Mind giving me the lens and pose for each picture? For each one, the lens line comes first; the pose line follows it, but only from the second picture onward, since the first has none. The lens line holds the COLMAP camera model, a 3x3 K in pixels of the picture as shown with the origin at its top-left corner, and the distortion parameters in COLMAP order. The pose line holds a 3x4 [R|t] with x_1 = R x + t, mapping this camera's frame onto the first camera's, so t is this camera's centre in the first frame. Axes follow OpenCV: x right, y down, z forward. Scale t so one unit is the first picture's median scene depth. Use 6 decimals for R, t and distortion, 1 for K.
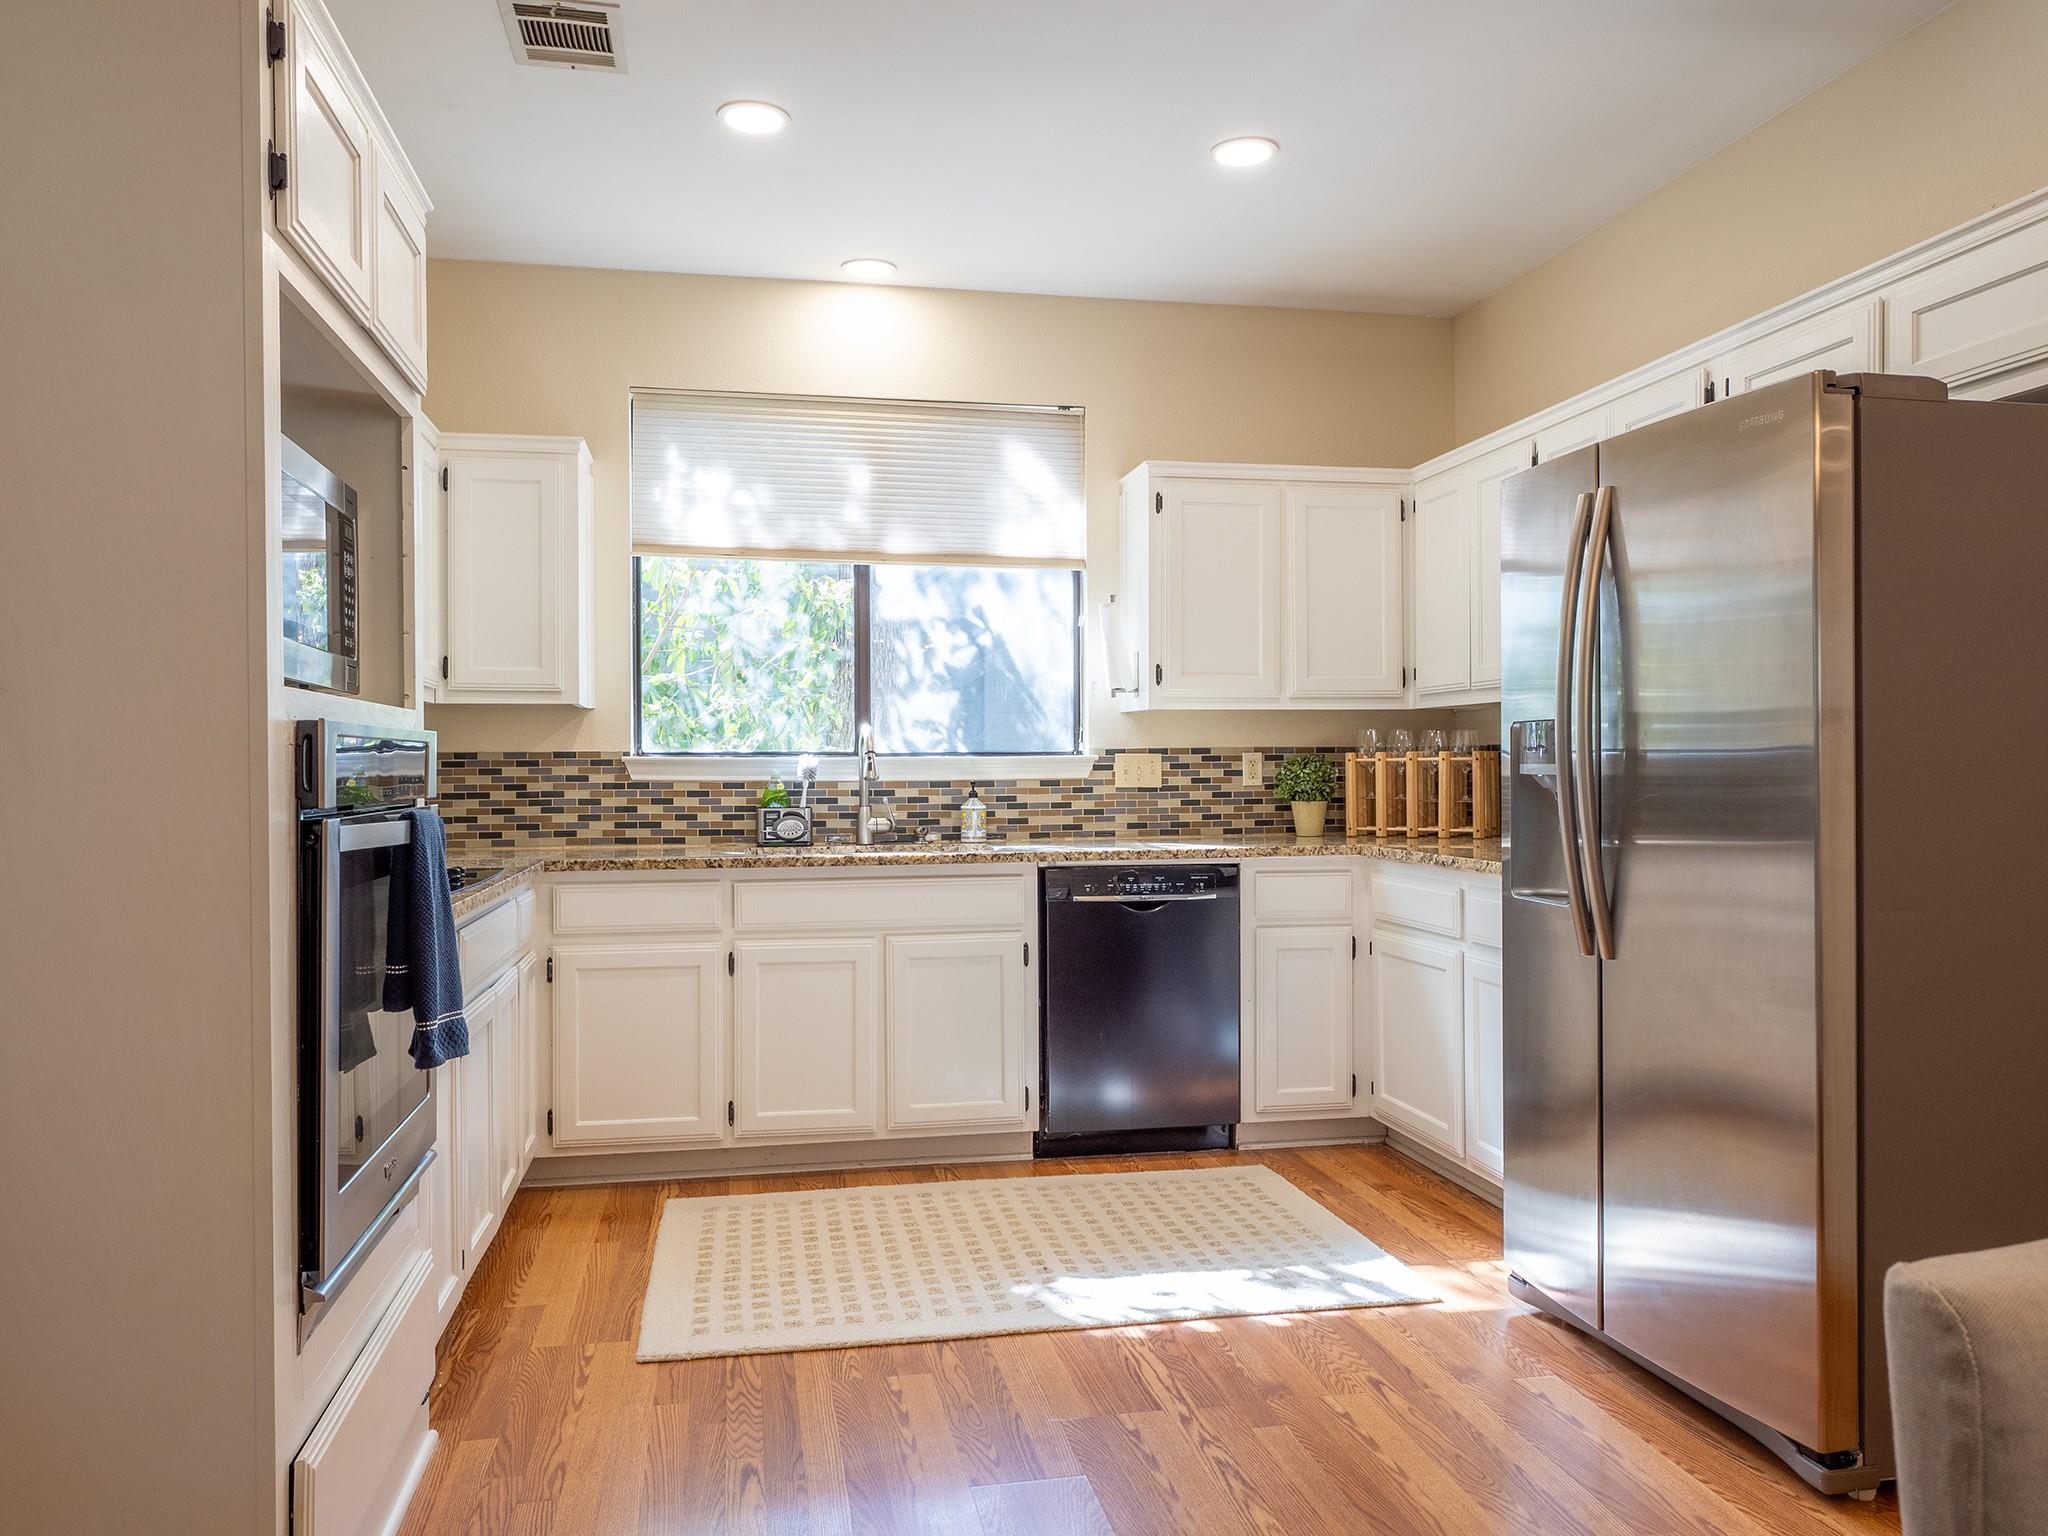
lens RADIAL K [[1467.6, 0, 1026.1], [0, 1467.6, 768.0], [0, 0, 1]] dist [0.003938, -0.000648]
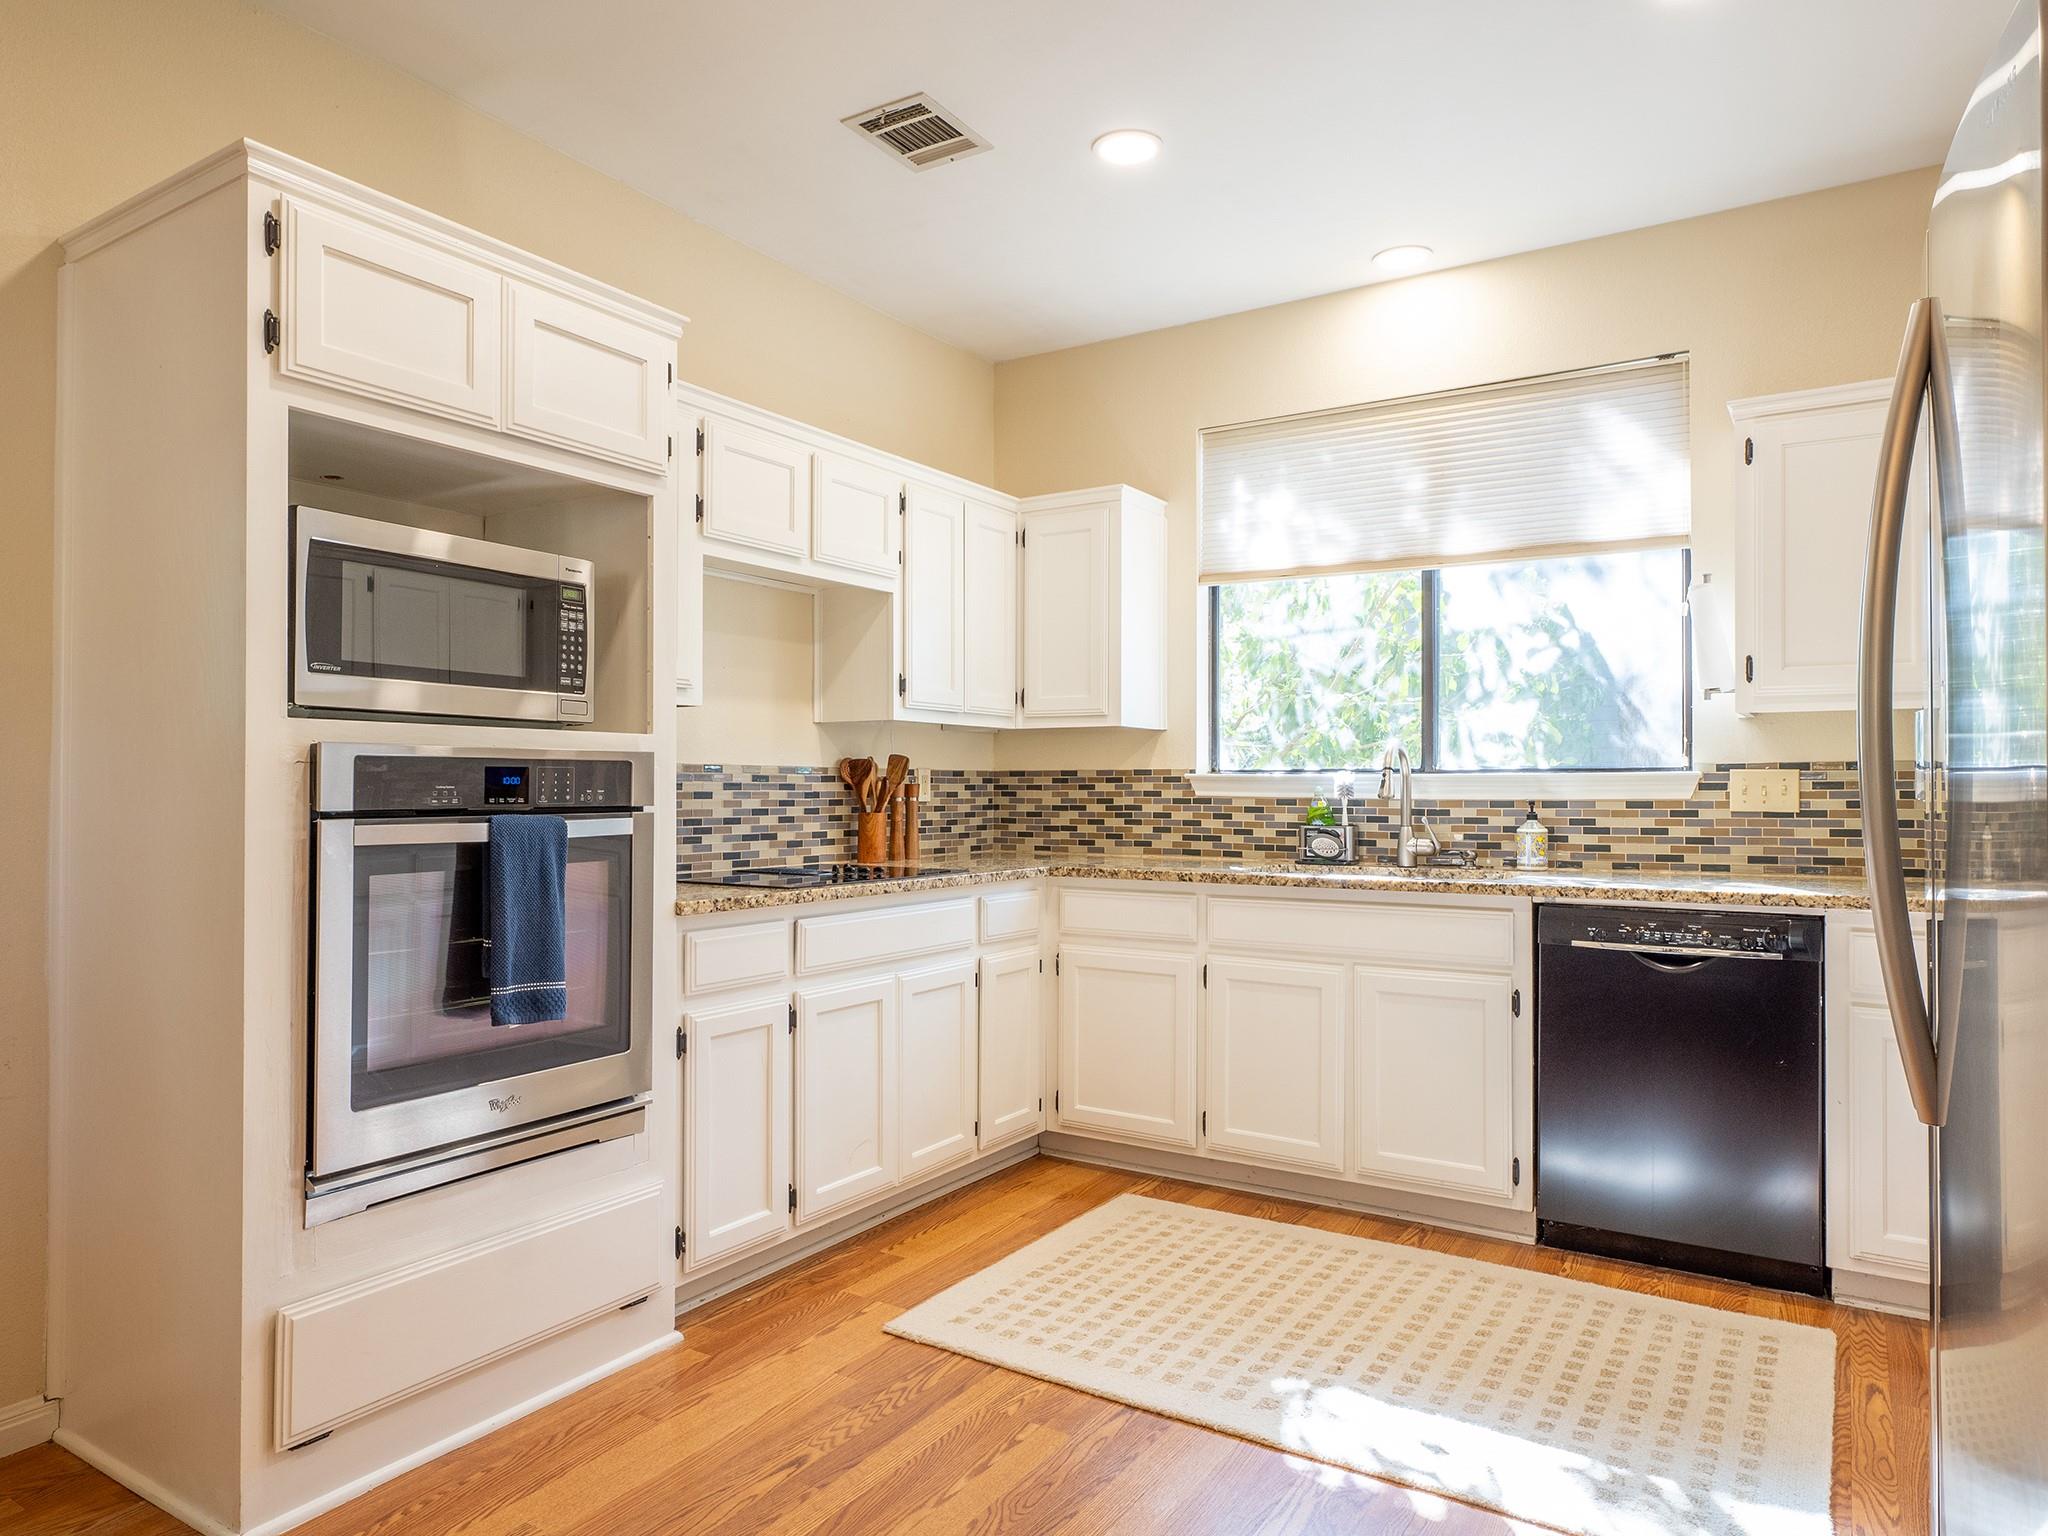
lens RADIAL K [[1288.5, 0, 1025.0], [0, 1288.5, 770.1], [0, 0, 1]] dist [-0.000609, -0.003299]
pose [[0.719205, -0.003843, -0.694787, 0.305851], [-0.005225, 0.999927, -0.010940, 0.000466], [0.694778, 0.011498, 0.719132, 0.247663]]
